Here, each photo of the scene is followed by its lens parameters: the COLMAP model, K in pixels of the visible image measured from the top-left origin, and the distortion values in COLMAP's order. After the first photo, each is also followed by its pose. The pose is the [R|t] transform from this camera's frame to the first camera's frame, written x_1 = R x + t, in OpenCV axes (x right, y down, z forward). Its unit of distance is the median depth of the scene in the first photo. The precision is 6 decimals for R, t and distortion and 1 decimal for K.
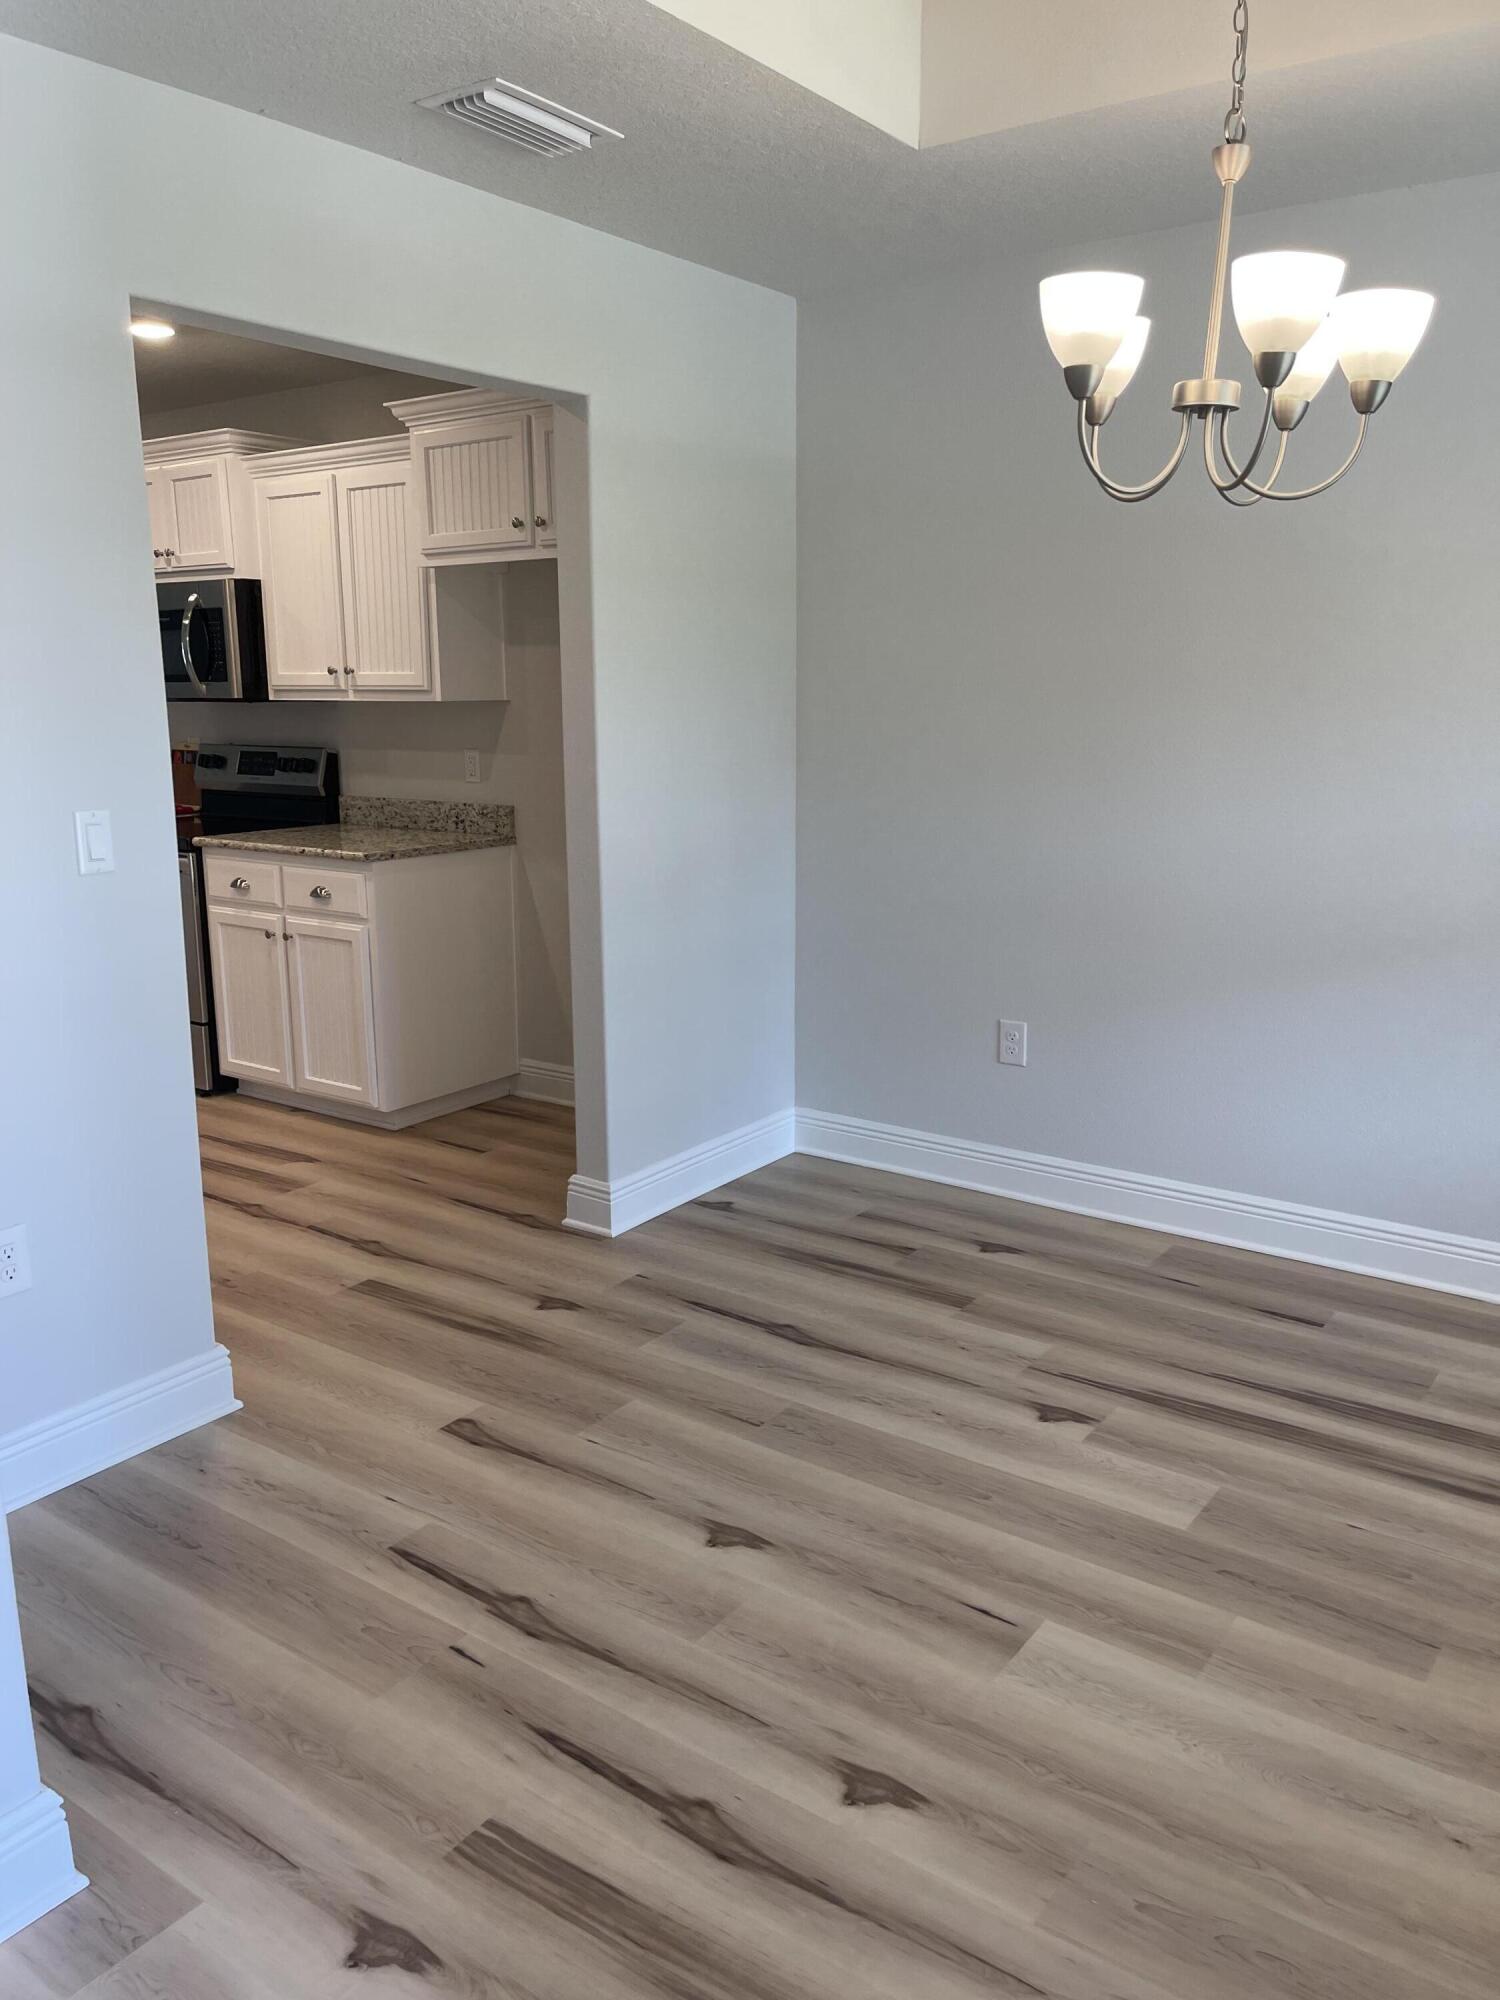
lens RADIAL K [[1530.8, 0, 743.0], [0, 1530.8, 985.2], [0, 0, 1]] dist [0.083720, -0.103342]
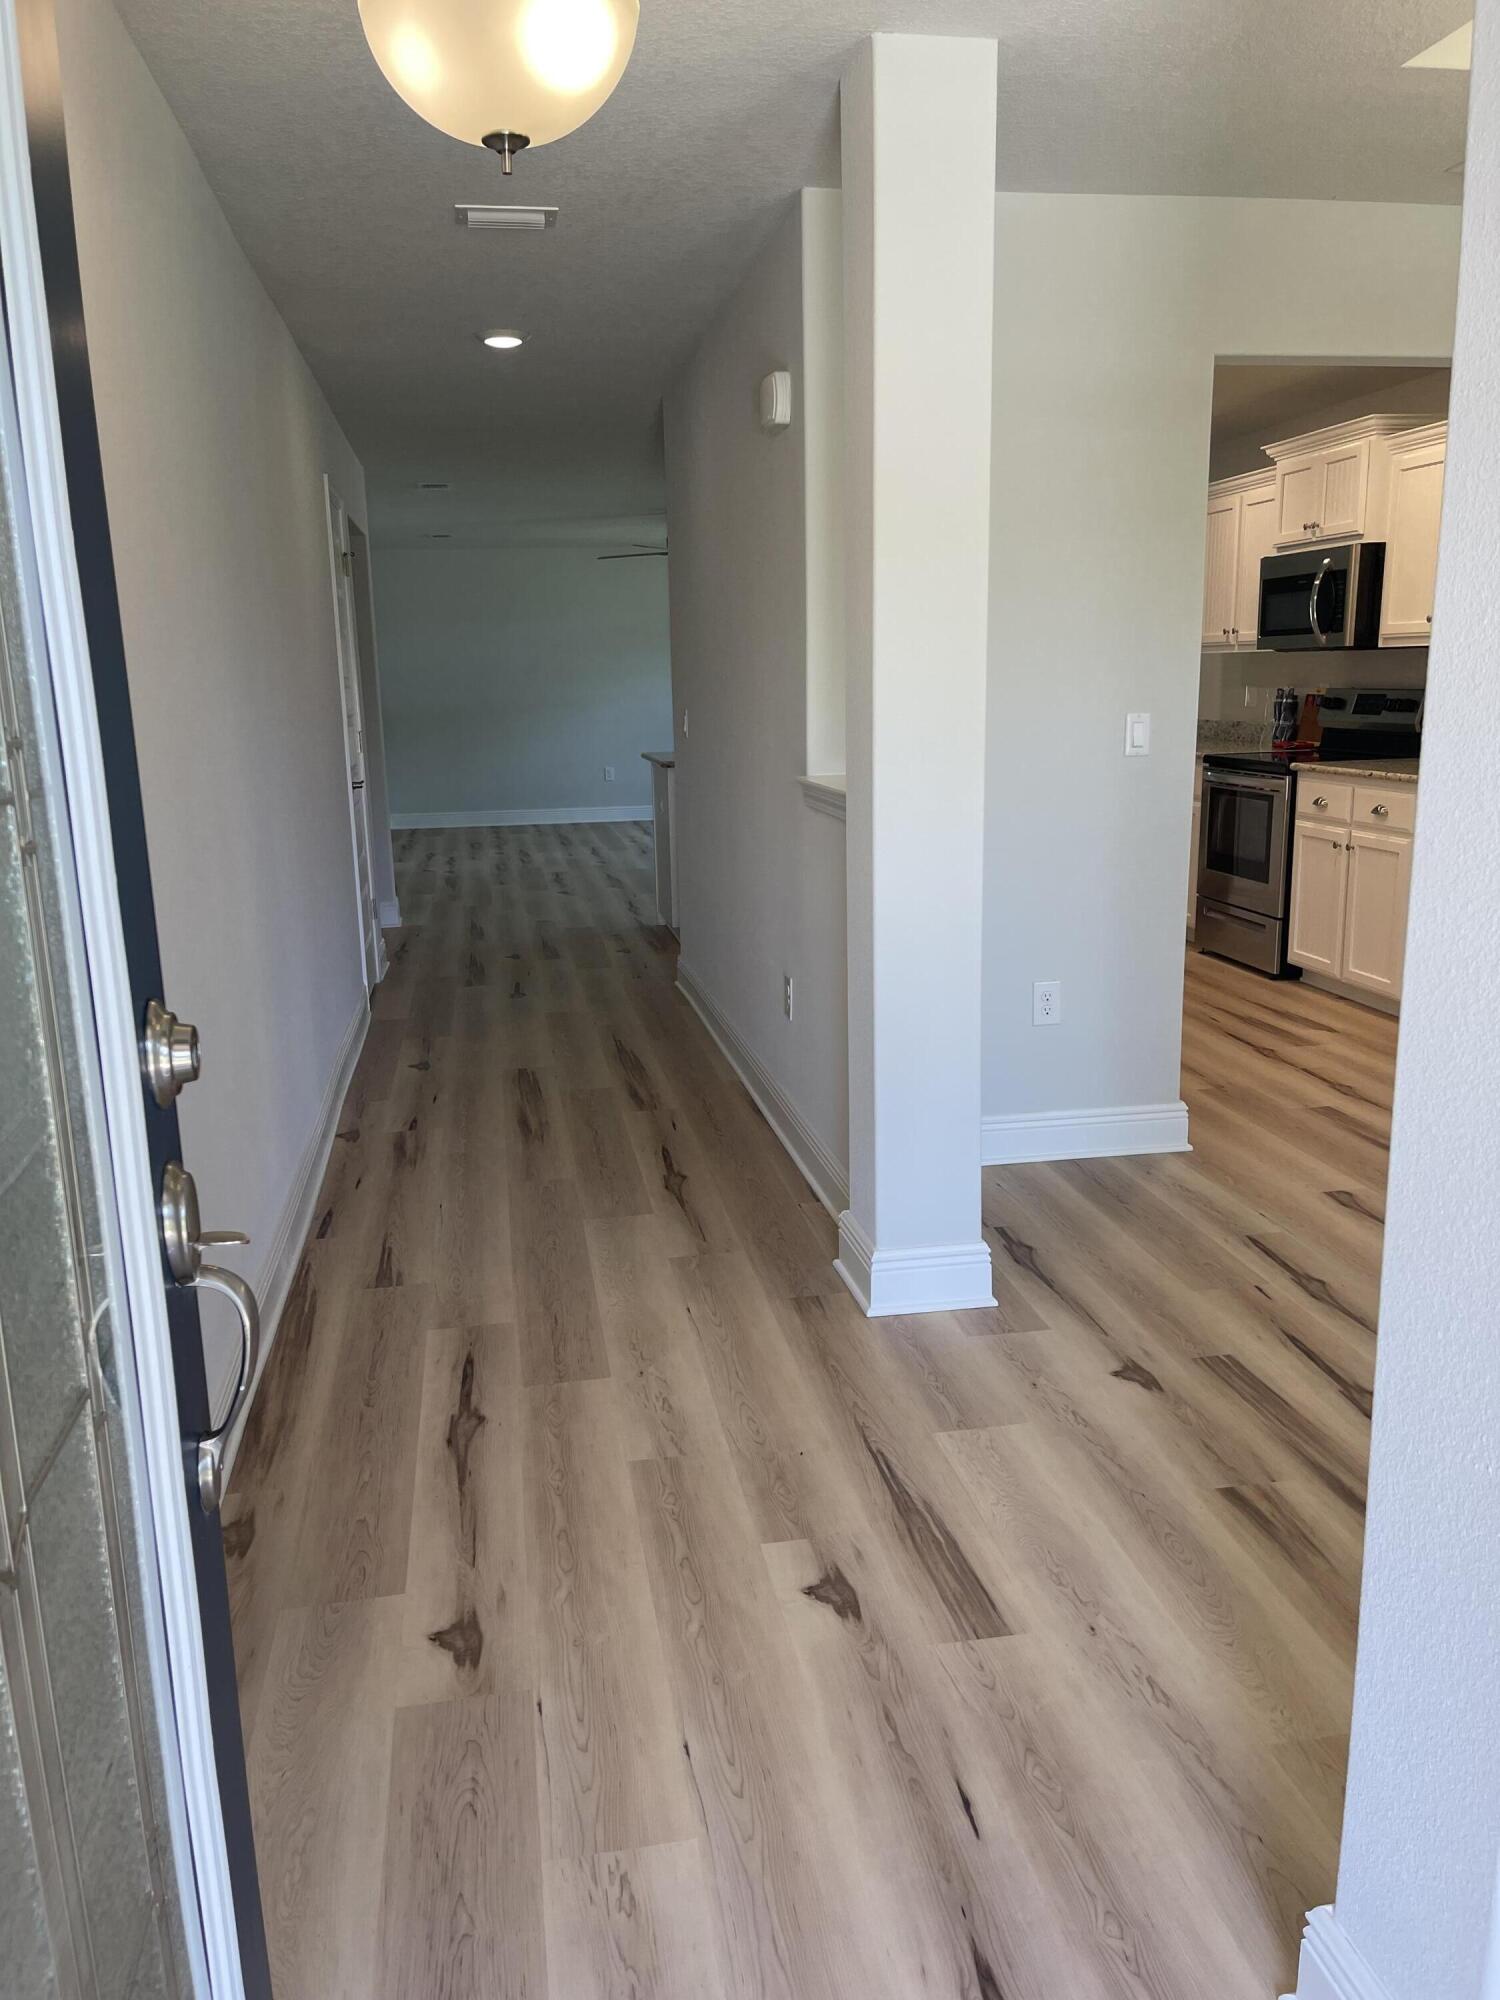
lens RADIAL K [[1510.0, 0, 743.0], [0, 1510.0, 1014.9], [0, 0, 1]] dist [0.088504, -0.125098]
pose [[0.721159, 0.146098, -0.677189, 0.229420], [-0.119531, 0.989090, 0.086096, 0.063667], [0.682379, 0.018856, 0.730755, -0.218541]]
